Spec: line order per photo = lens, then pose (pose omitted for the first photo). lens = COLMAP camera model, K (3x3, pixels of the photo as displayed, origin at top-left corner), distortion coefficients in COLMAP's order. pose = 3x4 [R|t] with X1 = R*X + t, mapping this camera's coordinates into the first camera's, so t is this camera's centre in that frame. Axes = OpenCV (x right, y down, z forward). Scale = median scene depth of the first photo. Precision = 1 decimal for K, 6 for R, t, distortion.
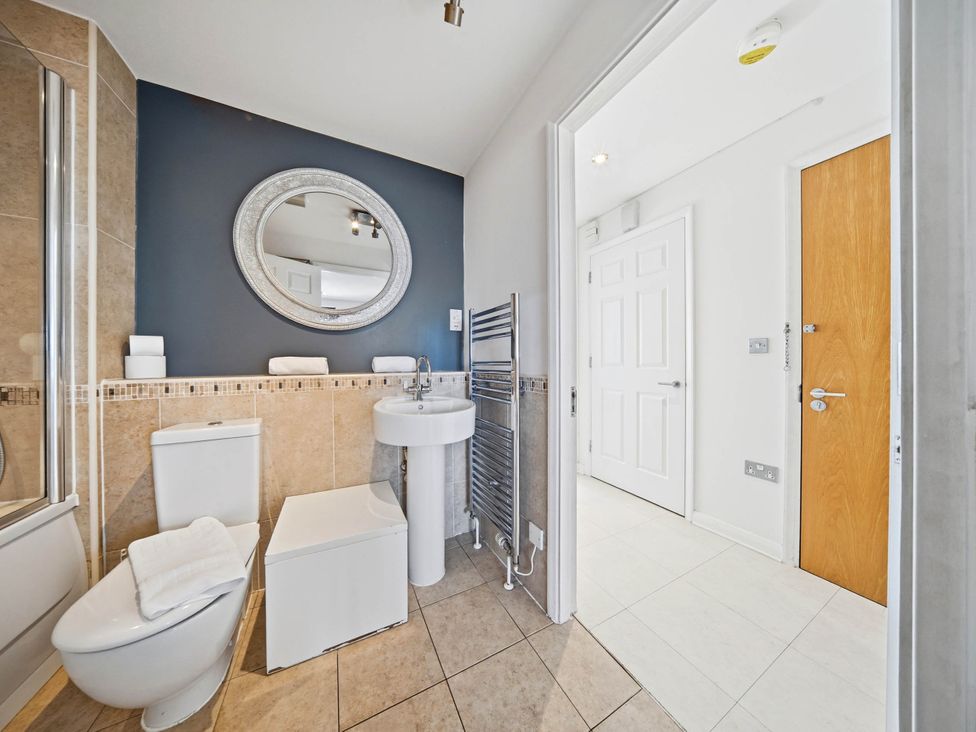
lens RADIAL K [[291.2, 0, 485.9], [0, 291.2, 364.8], [0, 0, 1]] dist [-0.006875, 0.000095]
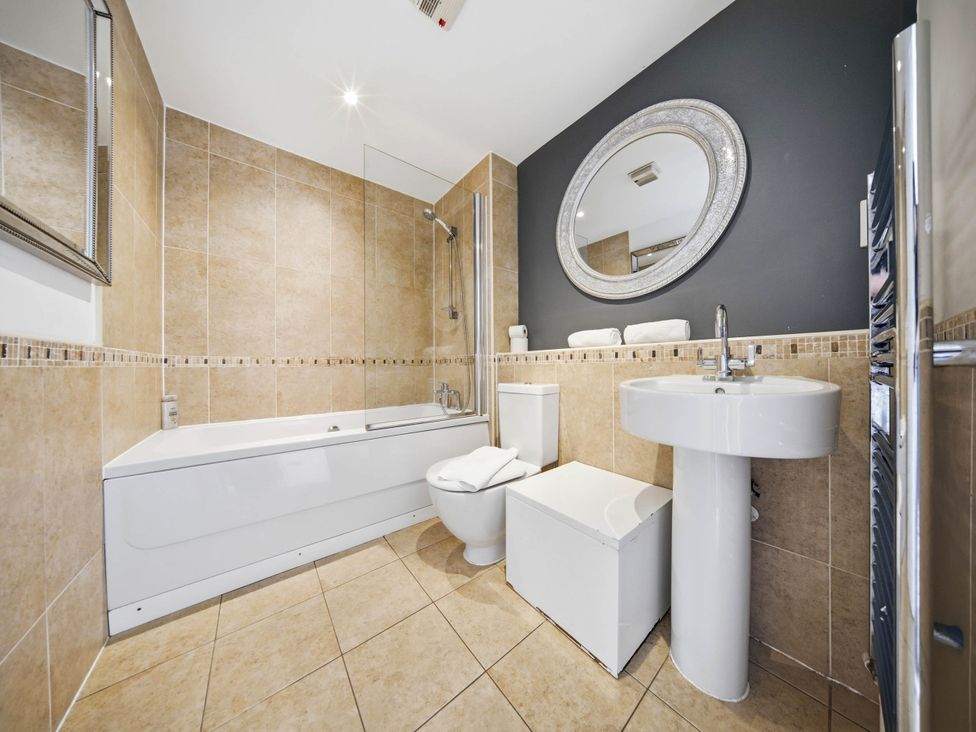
lens RADIAL K [[291.2, 0, 485.9], [0, 291.2, 364.8], [0, 0, 1]] dist [-0.006875, 0.000095]
pose [[0.194333, -0.001441, -0.980934, 0.324579], [0.003124, 0.999995, -0.000850, 0.107870], [0.980931, -0.002900, 0.194337, 0.500434]]
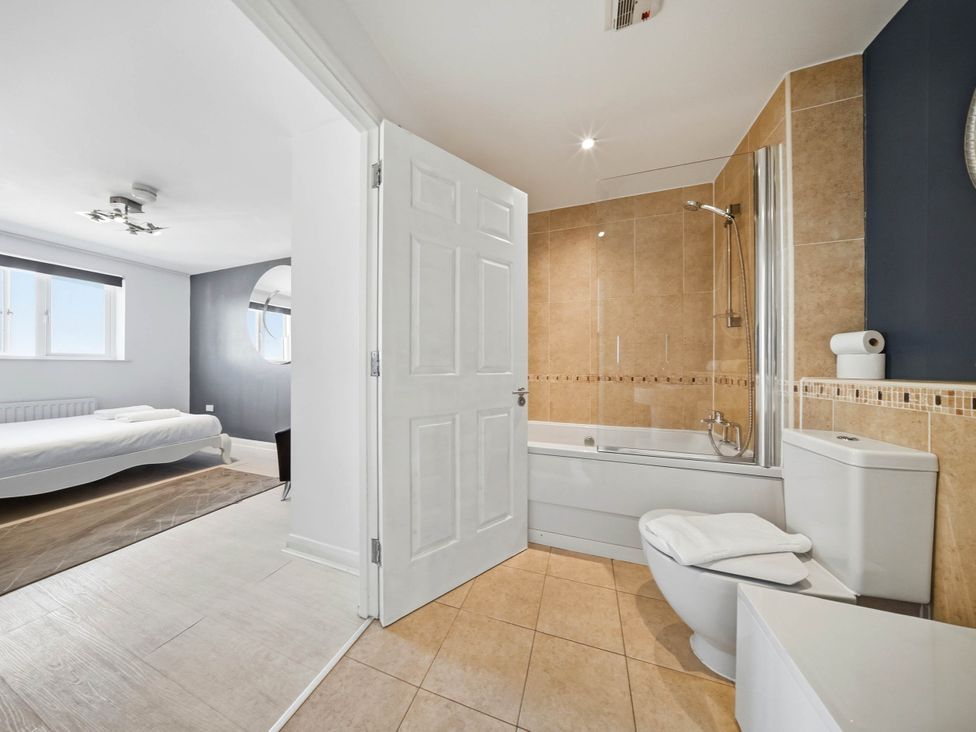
lens RADIAL K [[291.2, 0, 485.9], [0, 291.2, 364.8], [0, 0, 1]] dist [-0.006875, 0.000095]
pose [[-0.722966, -0.002463, -0.690879, 0.285436], [-0.004928, 0.999987, 0.001592, 0.006329], [0.690866, 0.004556, -0.722968, 0.814755]]
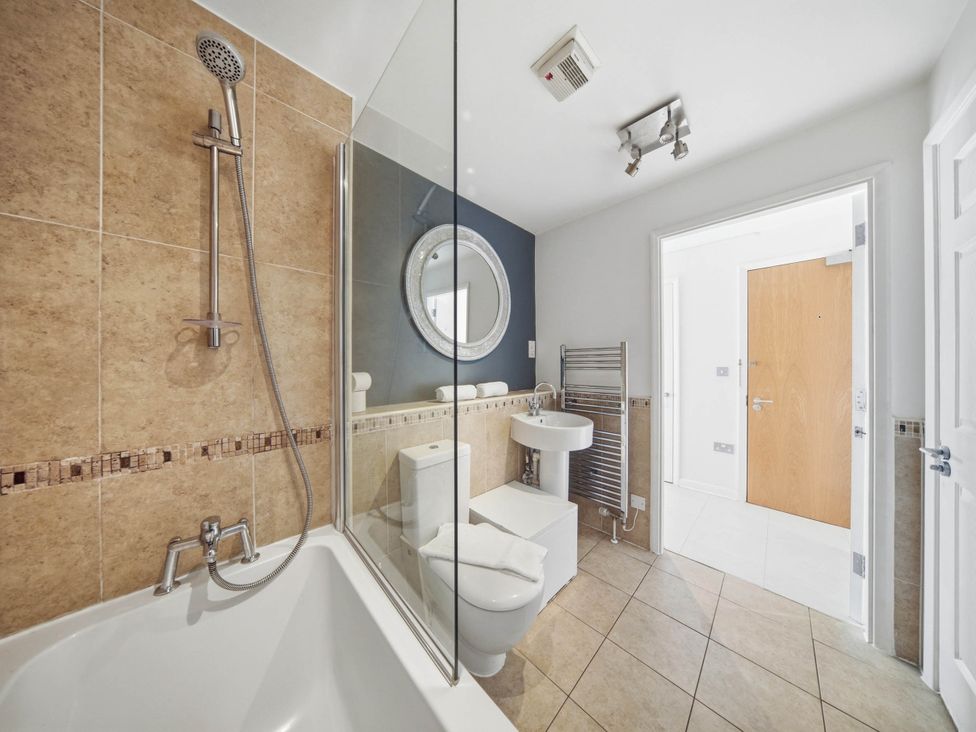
lens RADIAL K [[282.7, 0, 490.6], [0, 282.7, 368.1], [0, 0, 1]] dist [-0.000926, -0.000046]
pose [[0.954824, -0.003266, 0.297155, -0.973742], [0.002639, 0.999993, 0.002511, -0.115326], [-0.297161, -0.001613, 0.954826, -0.171557]]
